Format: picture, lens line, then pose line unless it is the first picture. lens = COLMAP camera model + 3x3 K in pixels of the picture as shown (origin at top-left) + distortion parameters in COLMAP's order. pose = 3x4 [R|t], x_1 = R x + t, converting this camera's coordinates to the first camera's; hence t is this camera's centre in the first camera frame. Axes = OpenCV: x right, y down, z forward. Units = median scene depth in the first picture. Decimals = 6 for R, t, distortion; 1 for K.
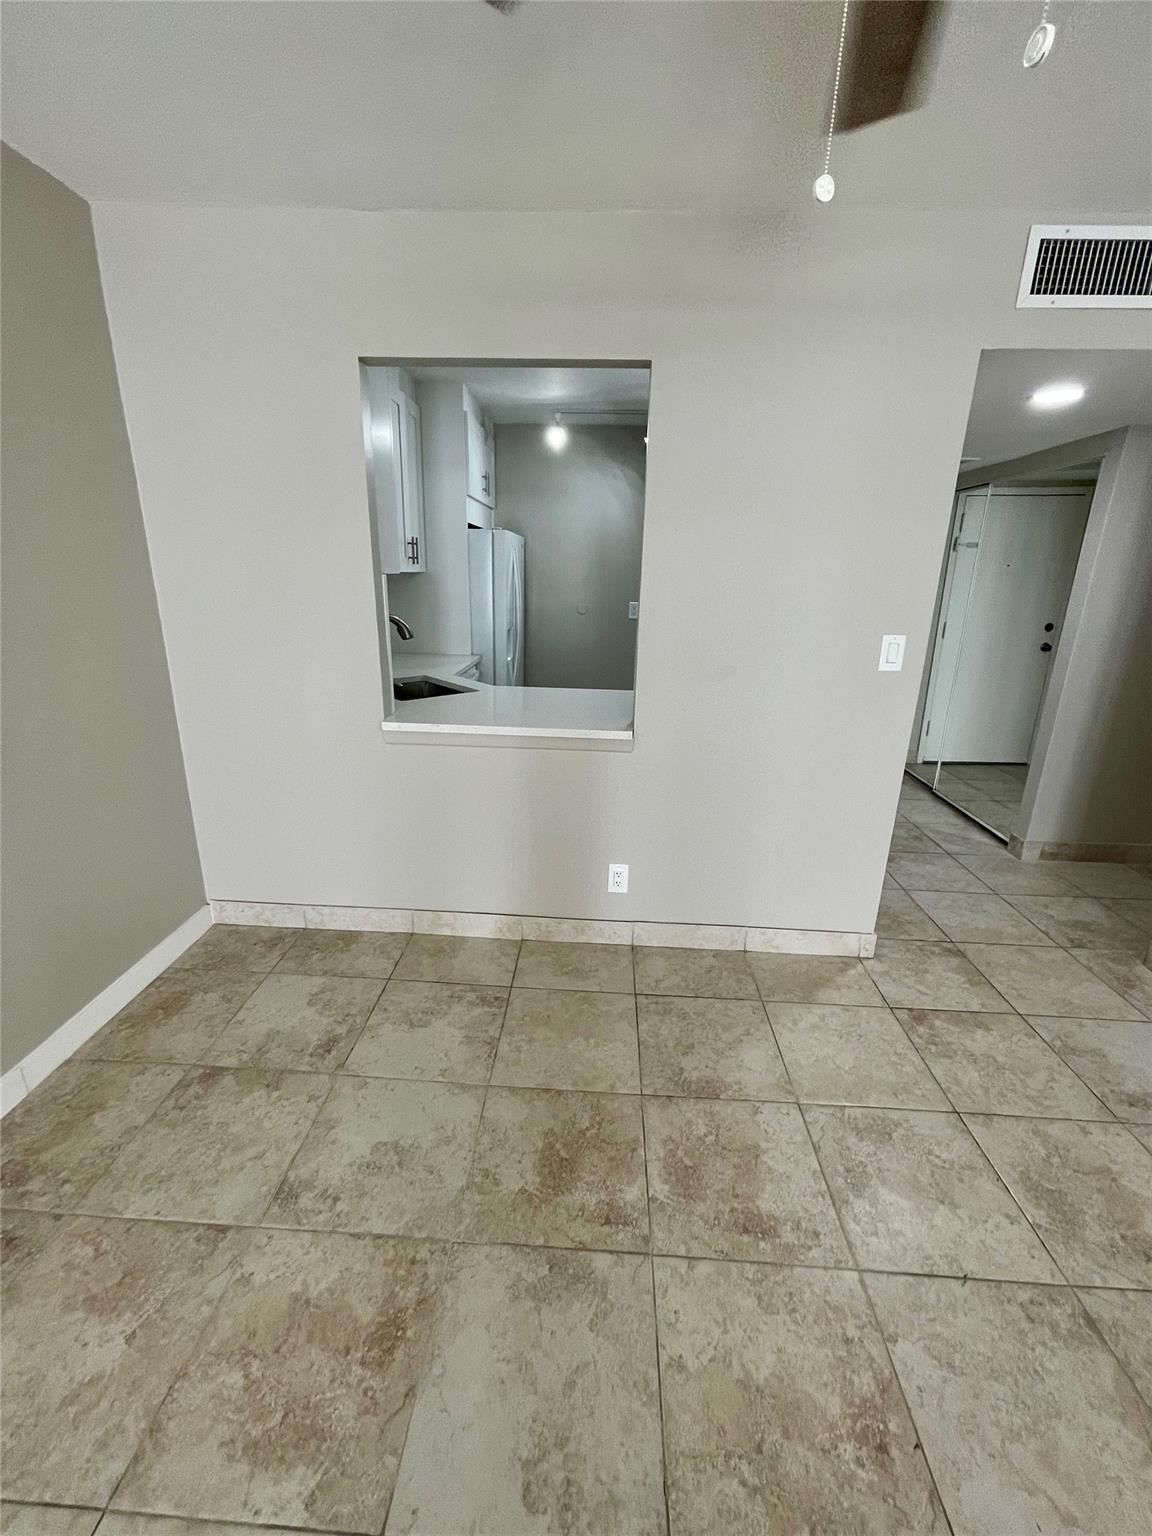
lens RADIAL K [[621.3, 0, 571.5], [0, 621.3, 752.8], [0, 0, 1]] dist [-0.008388, 0.004490]
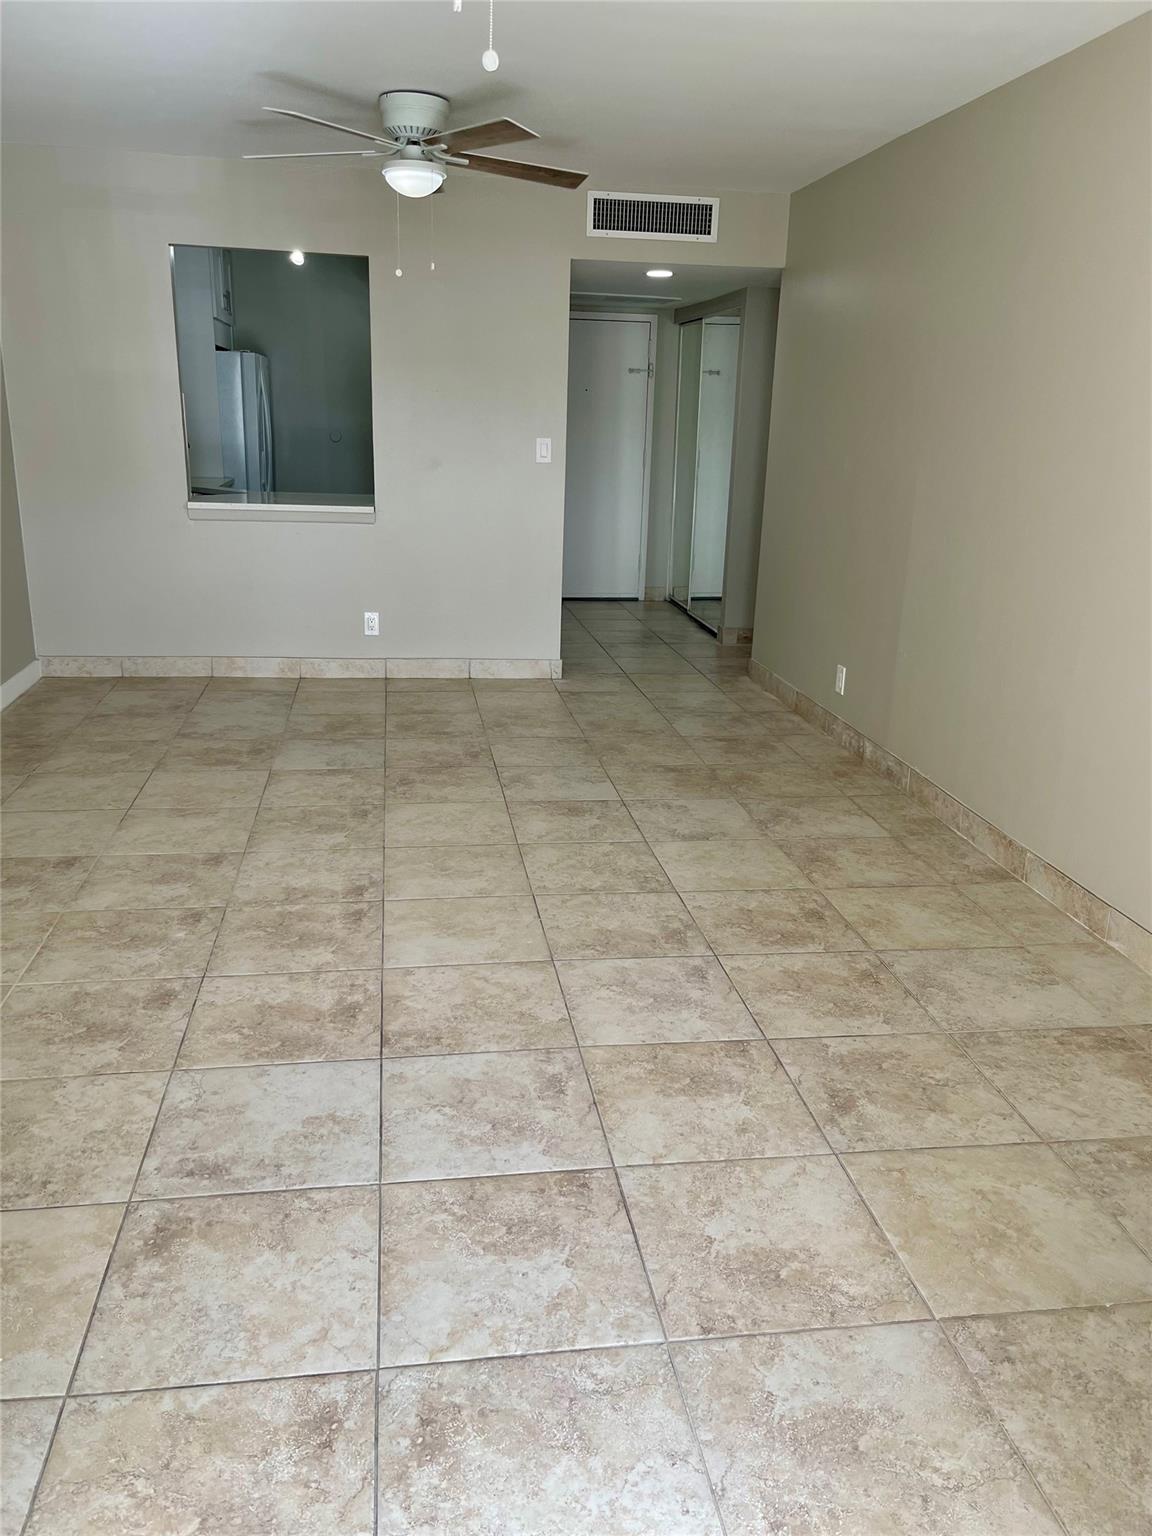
lens RADIAL K [[1169.9, 0, 567.7], [0, 1169.9, 765.8], [0, 0, 1]] dist [0.060784, -0.077830]
pose [[0.979562, -0.051083, 0.194550, -0.026395], [0.048445, 0.998658, 0.018294, 0.675428], [-0.195223, -0.008495, 0.980722, -2.214283]]
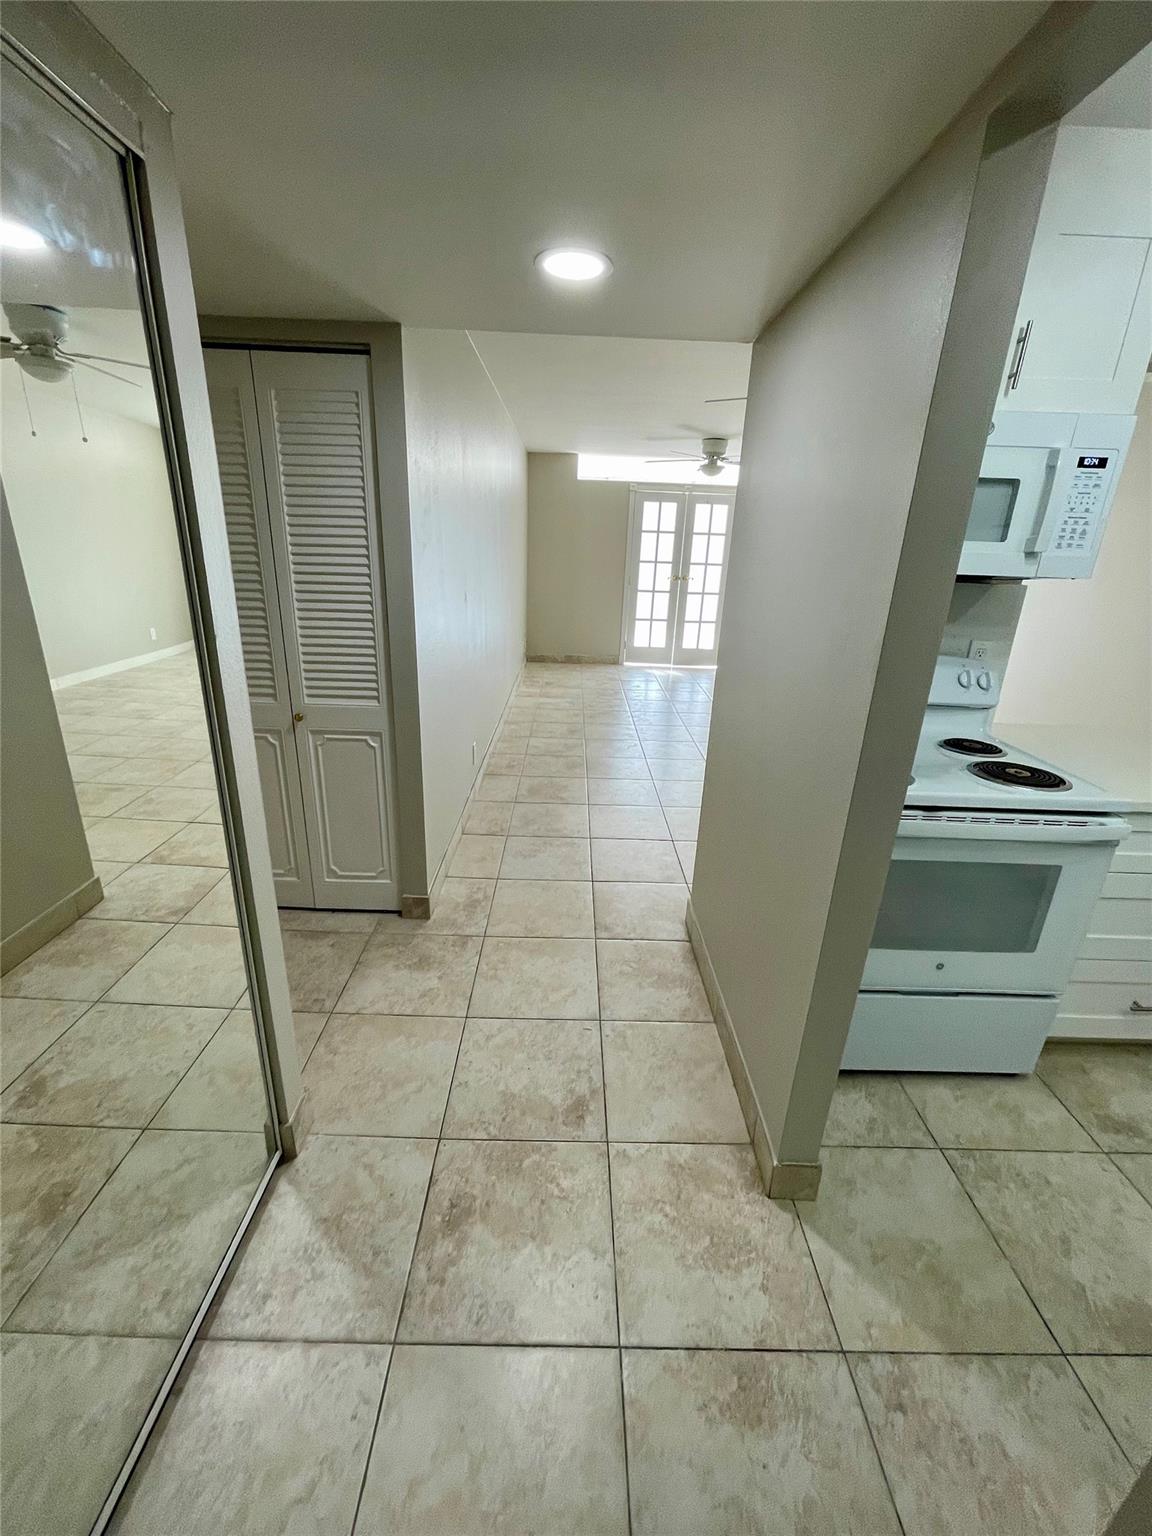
lens RADIAL K [[621.3, 0, 570.3], [0, 621.3, 762.2], [0, 0, 1]] dist [-0.008388, 0.004490]
pose [[-0.996961, -0.034937, -0.069627, 1.088862], [-0.069159, 0.808325, 0.584661, -0.707883], [0.035855, 0.587700, -0.808284, 2.405948]]
